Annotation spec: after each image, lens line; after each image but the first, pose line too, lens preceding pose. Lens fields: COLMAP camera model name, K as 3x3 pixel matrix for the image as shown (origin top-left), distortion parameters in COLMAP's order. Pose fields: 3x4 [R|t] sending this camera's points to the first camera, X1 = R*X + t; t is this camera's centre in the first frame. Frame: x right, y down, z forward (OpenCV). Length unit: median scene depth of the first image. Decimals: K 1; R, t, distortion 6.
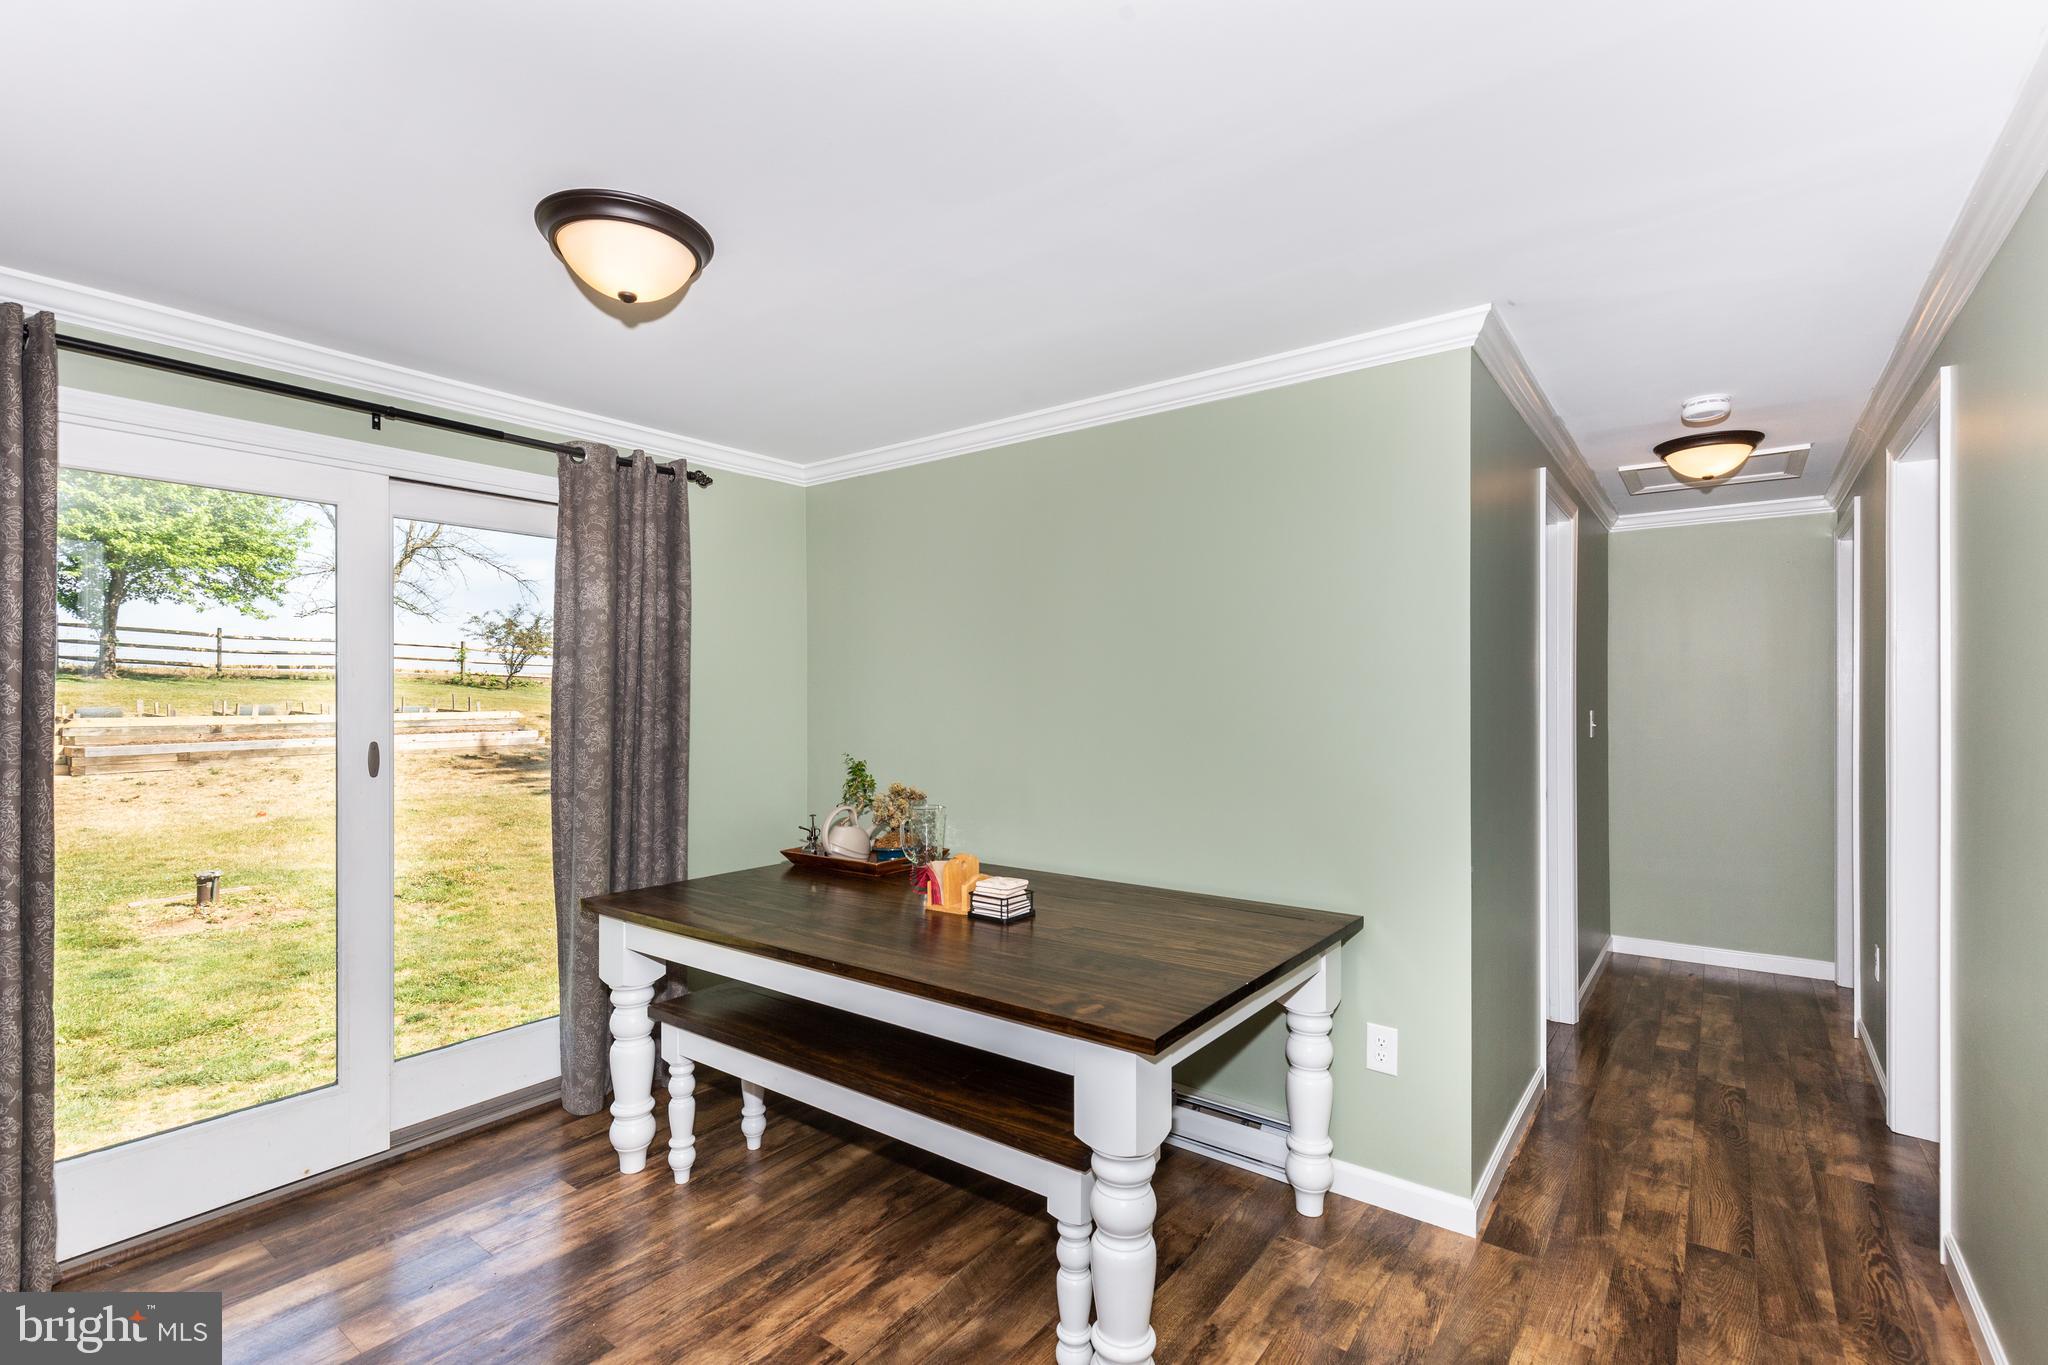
lens RADIAL K [[938.2, 0, 1013.4], [0, 938.2, 693.5], [0, 0, 1]] dist [0.002162, 0.000335]
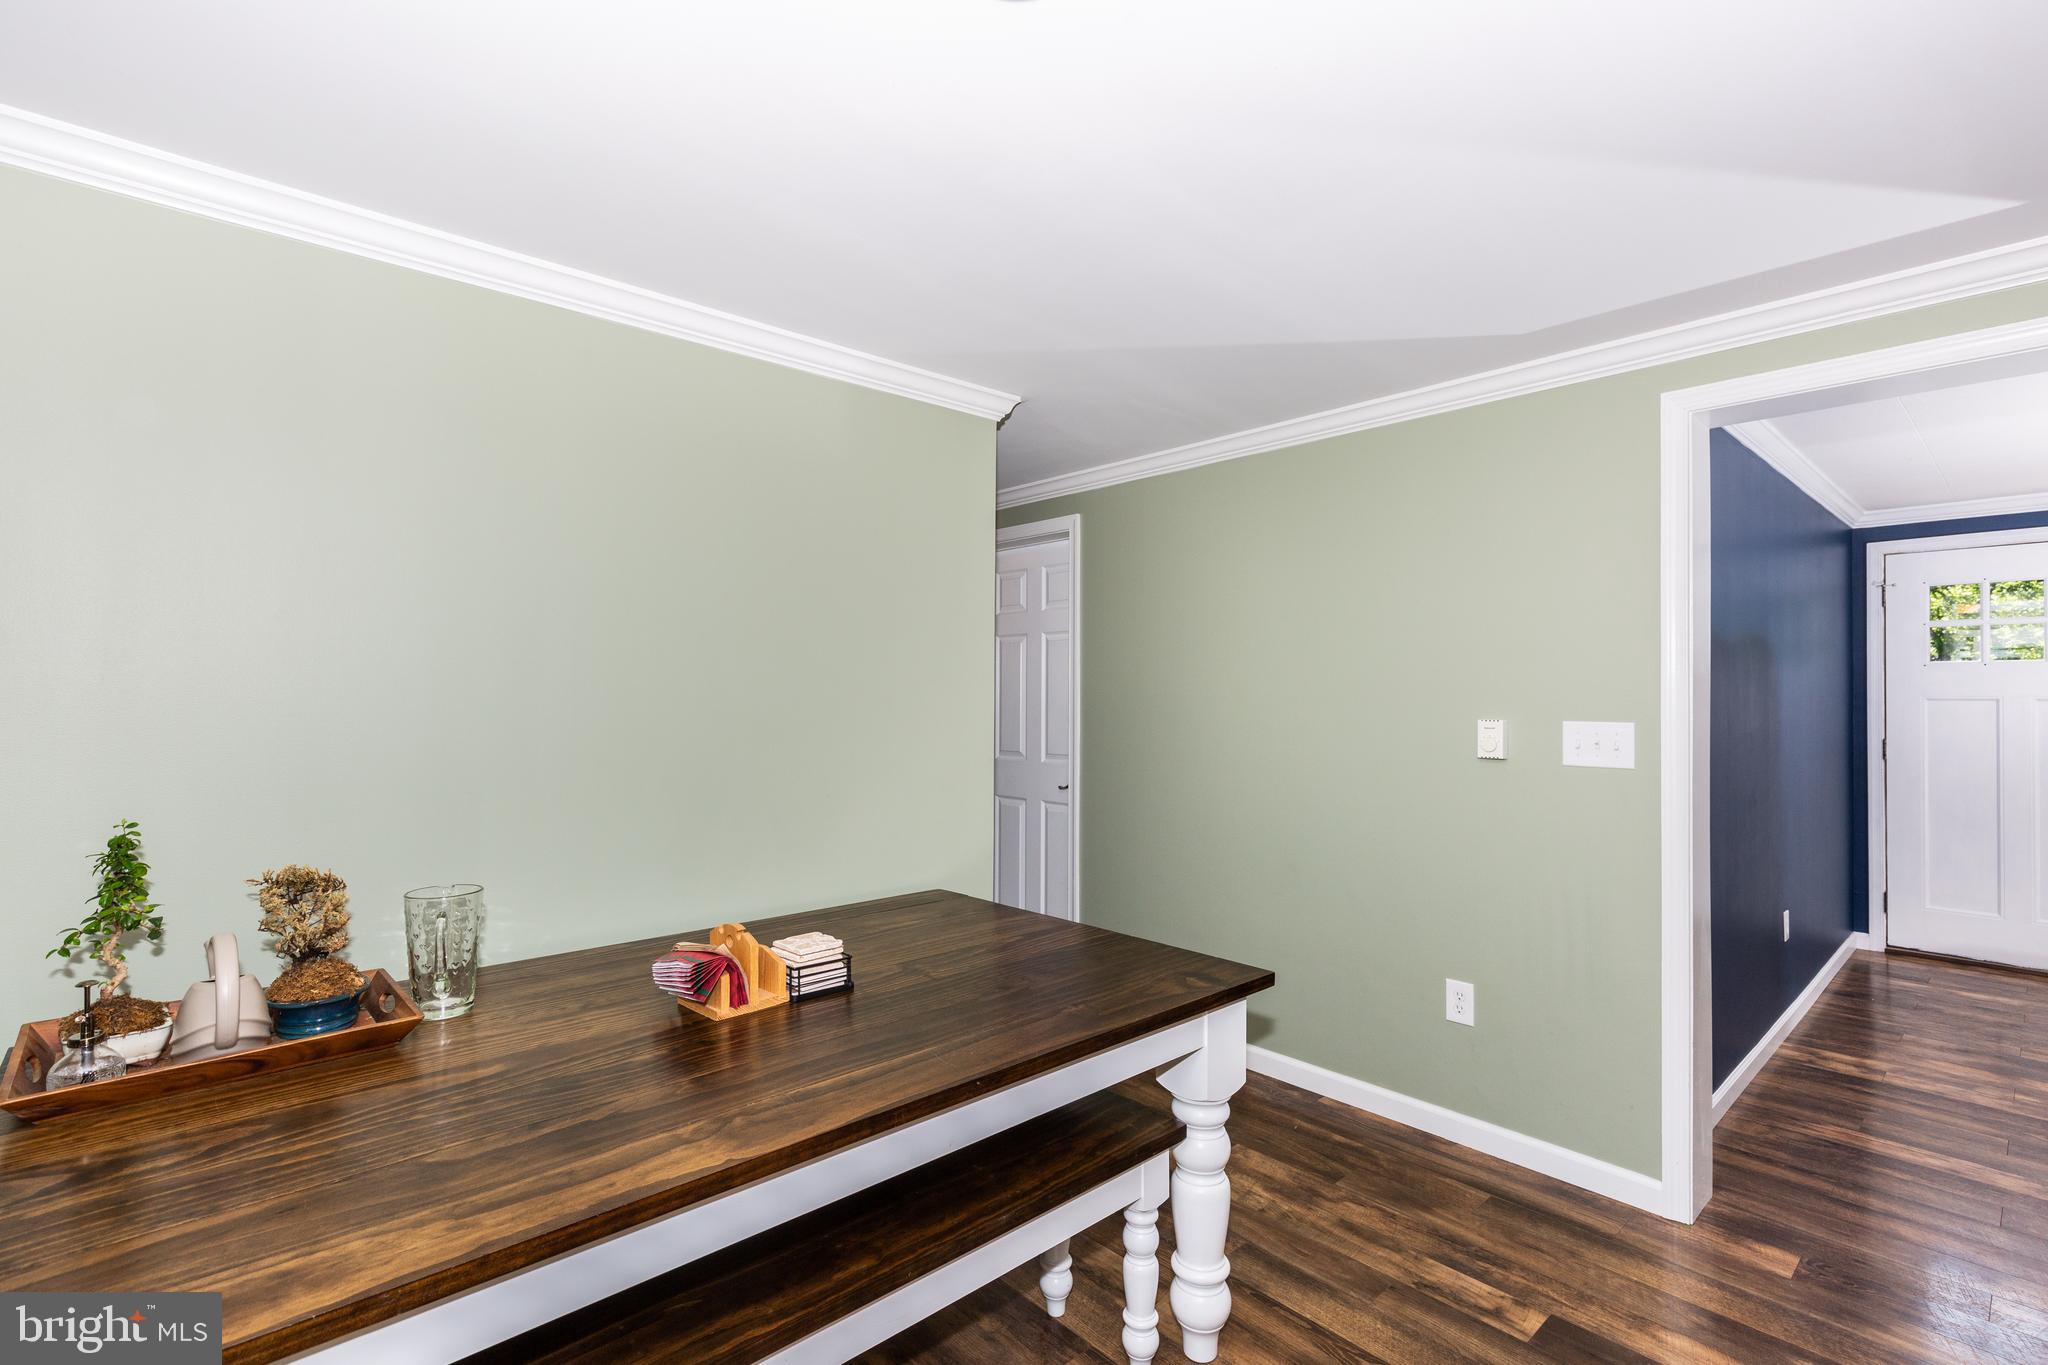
lens RADIAL K [[949.7, 0, 1027.3], [0, 949.7, 708.4], [0, 0, 1]] dist [-0.000953, 0.000542]
pose [[0.186069, -0.012602, 0.982456, -0.726961], [0.000088, 0.999918, 0.012810, 0.012011], [-0.982537, -0.002297, 0.186054, 0.721325]]
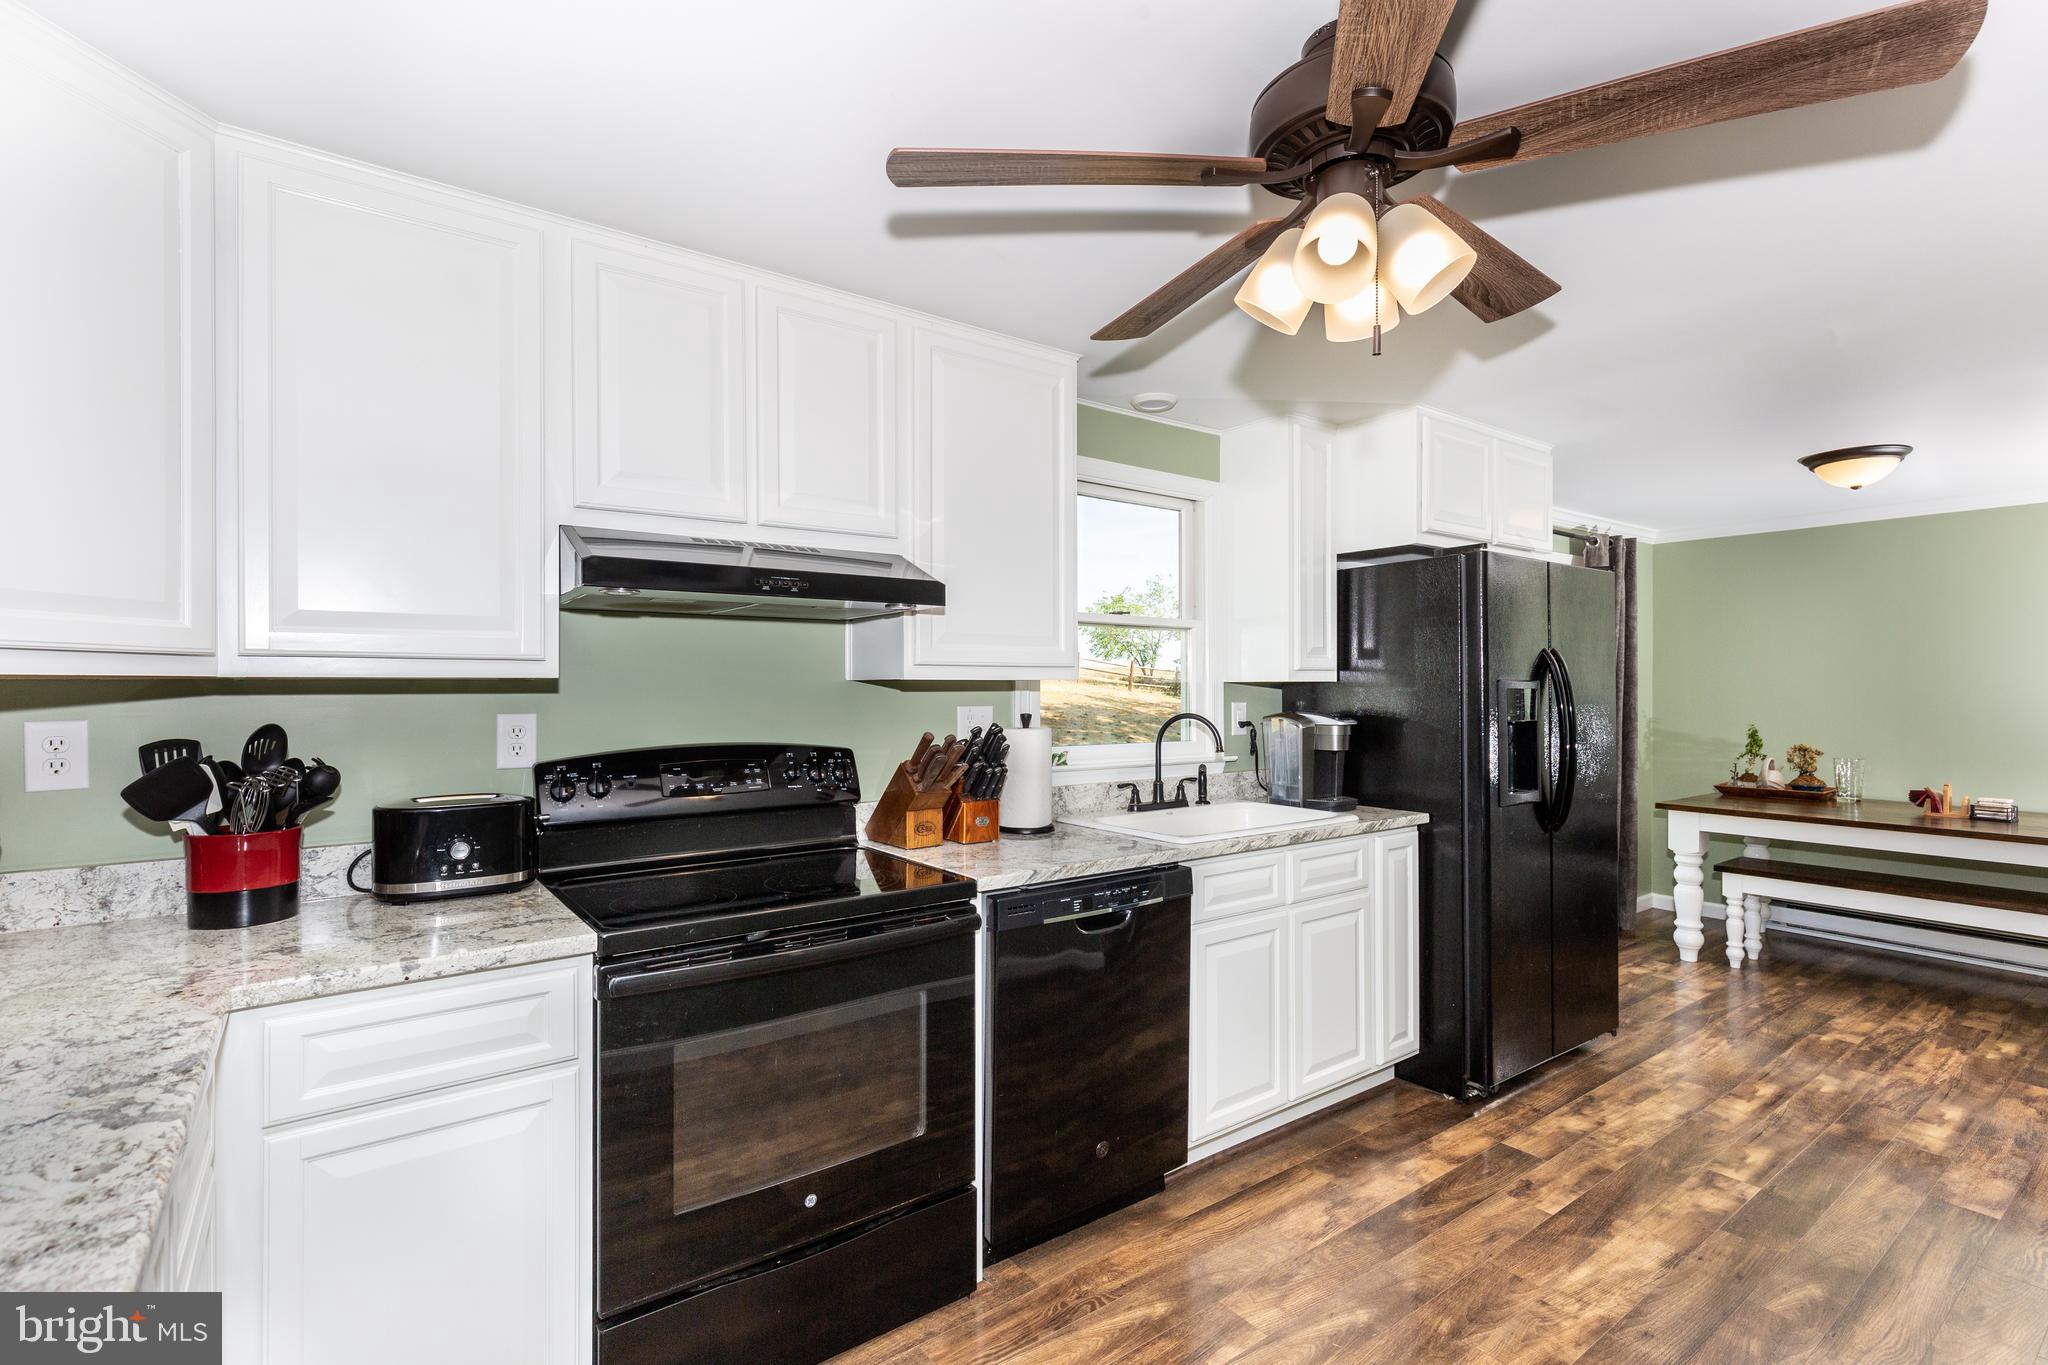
lens RADIAL K [[928.0, 0, 1012.2], [0, 928.0, 684.3], [0, 0, 1]] dist [0.001531, 0.000216]
pose [[0.953823, 0.001321, -0.300366, -1.221172], [-0.001546, 0.999999, -0.000512, 0.001391], [0.300365, 0.000953, 0.953824, -1.134646]]
